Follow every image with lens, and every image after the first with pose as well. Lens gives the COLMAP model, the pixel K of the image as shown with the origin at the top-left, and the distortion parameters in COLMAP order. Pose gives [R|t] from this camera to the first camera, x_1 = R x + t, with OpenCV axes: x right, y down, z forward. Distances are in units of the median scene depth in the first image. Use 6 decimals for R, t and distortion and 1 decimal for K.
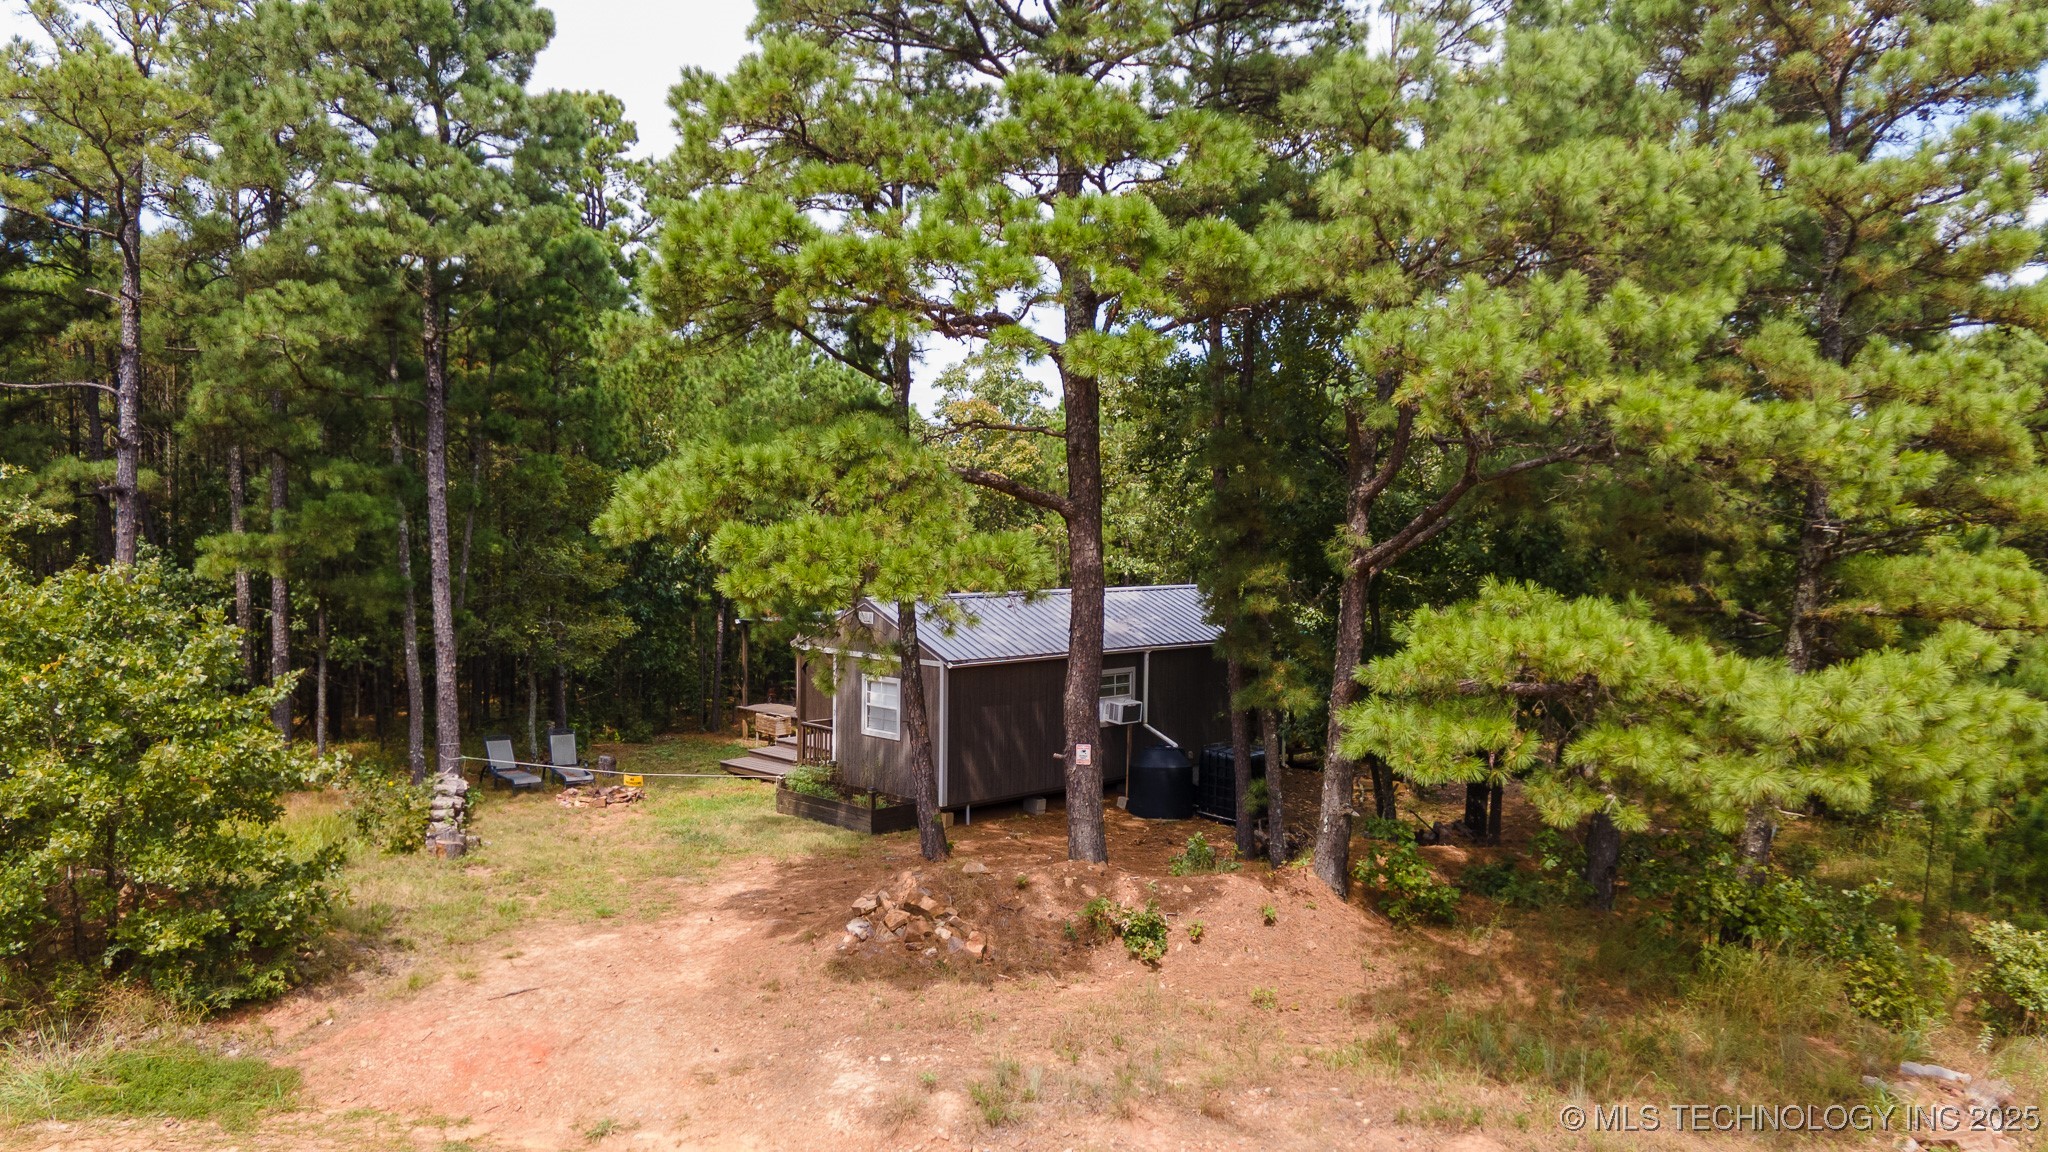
lens RADIAL K [[1480.2, 0, 1025.5], [0, 1480.2, 575.4], [0, 0, 1]] dist [0.034245, 0.021729]
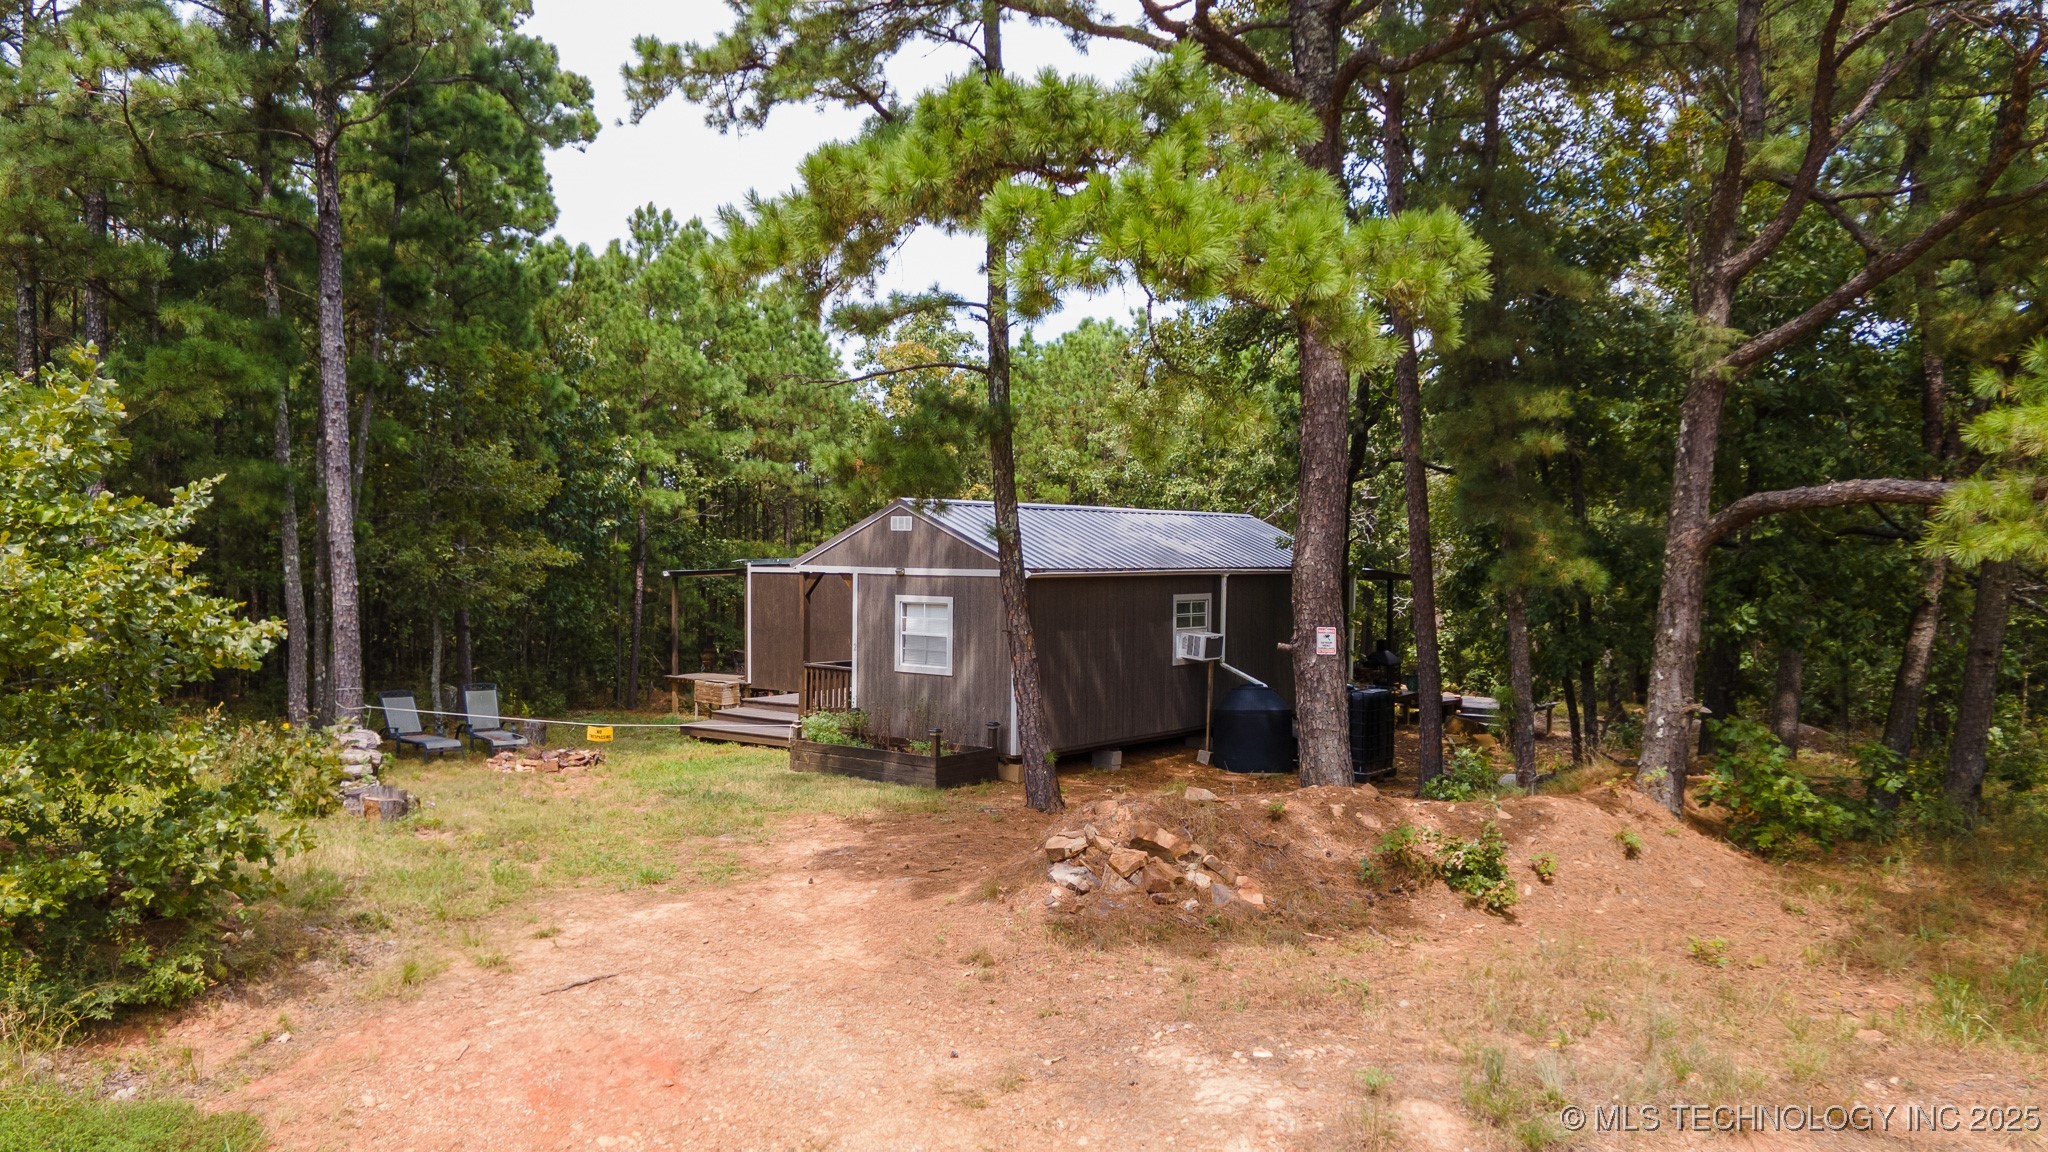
lens RADIAL K [[1480.2, 0, 1024.7], [0, 1480.2, 580.0], [0, 0, 1]] dist [0.034245, 0.021729]
pose [[0.992354, -0.003915, 0.123362, -0.210193], [0.006131, 0.999826, -0.017591, 0.109568], [-0.123272, 0.018213, 0.992206, 0.313138]]
